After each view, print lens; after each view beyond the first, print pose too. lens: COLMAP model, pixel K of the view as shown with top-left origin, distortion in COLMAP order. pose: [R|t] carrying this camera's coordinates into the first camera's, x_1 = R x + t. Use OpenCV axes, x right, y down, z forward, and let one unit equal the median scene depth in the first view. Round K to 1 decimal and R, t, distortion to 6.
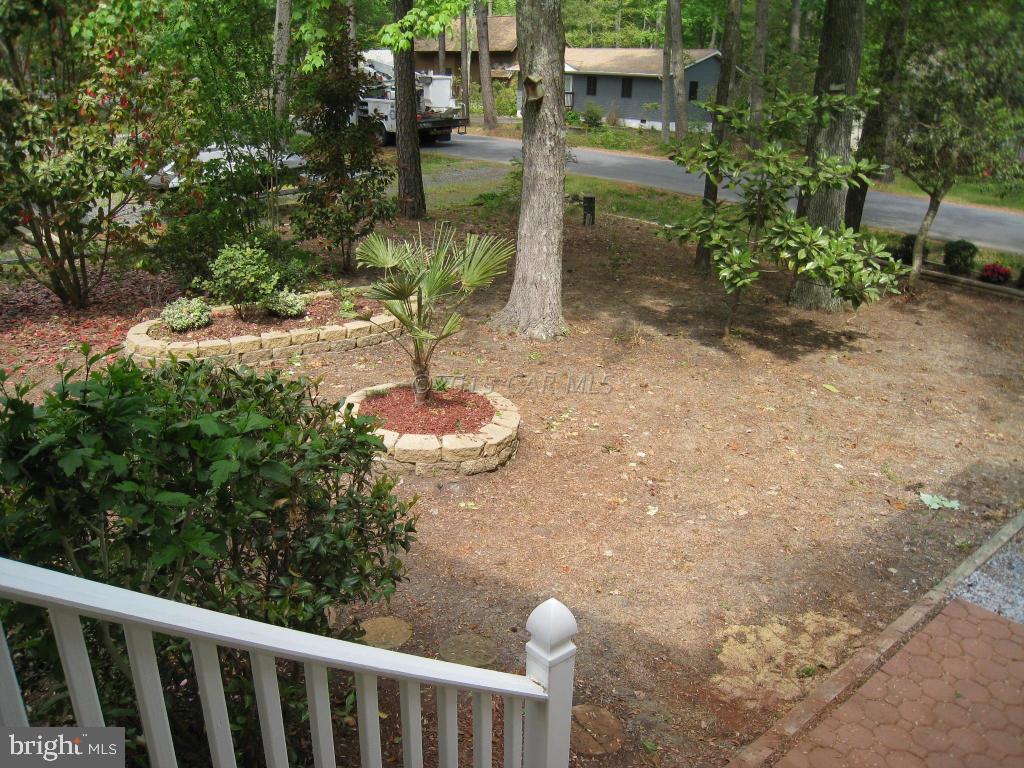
lens RADIAL K [[842.8, 0, 514.1], [0, 842.8, 385.2], [0, 0, 1]] dist [-0.168624, 0.110127]
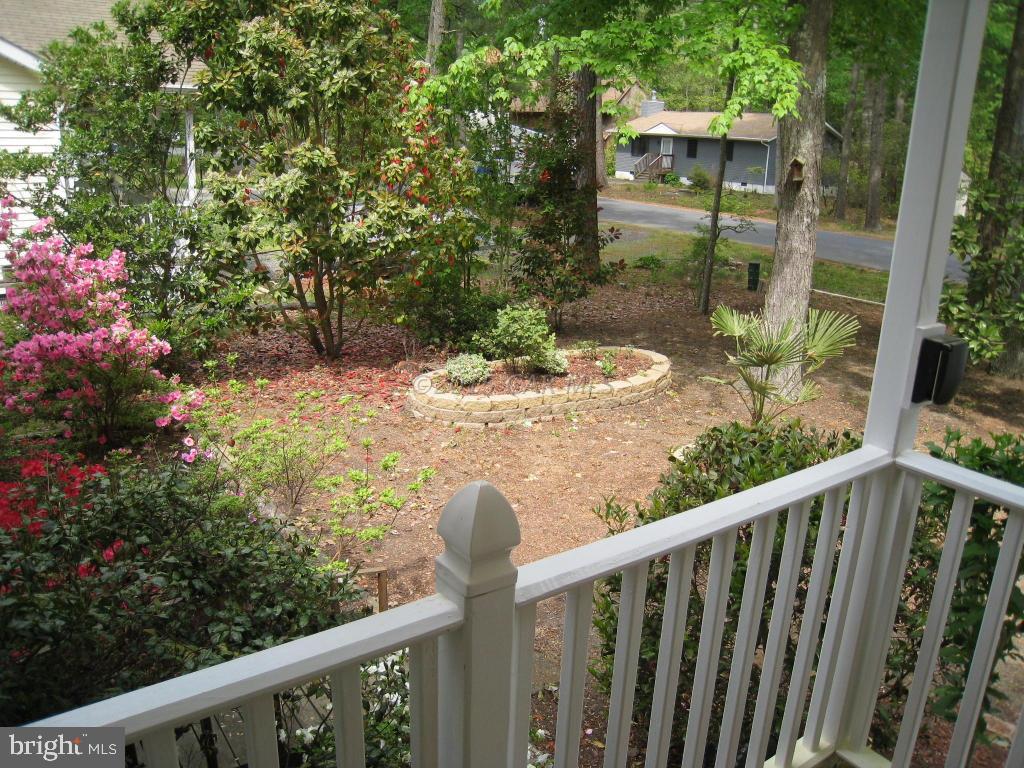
lens RADIAL K [[842.8, 0, 511.7], [0, 842.8, 381.9], [0, 0, 1]] dist [-0.168624, 0.110127]
pose [[0.996741, 0.026875, -0.076062, -0.254070], [-0.032025, 0.997217, -0.067325, 0.000819], [0.074041, 0.069542, 0.994828, -0.069631]]
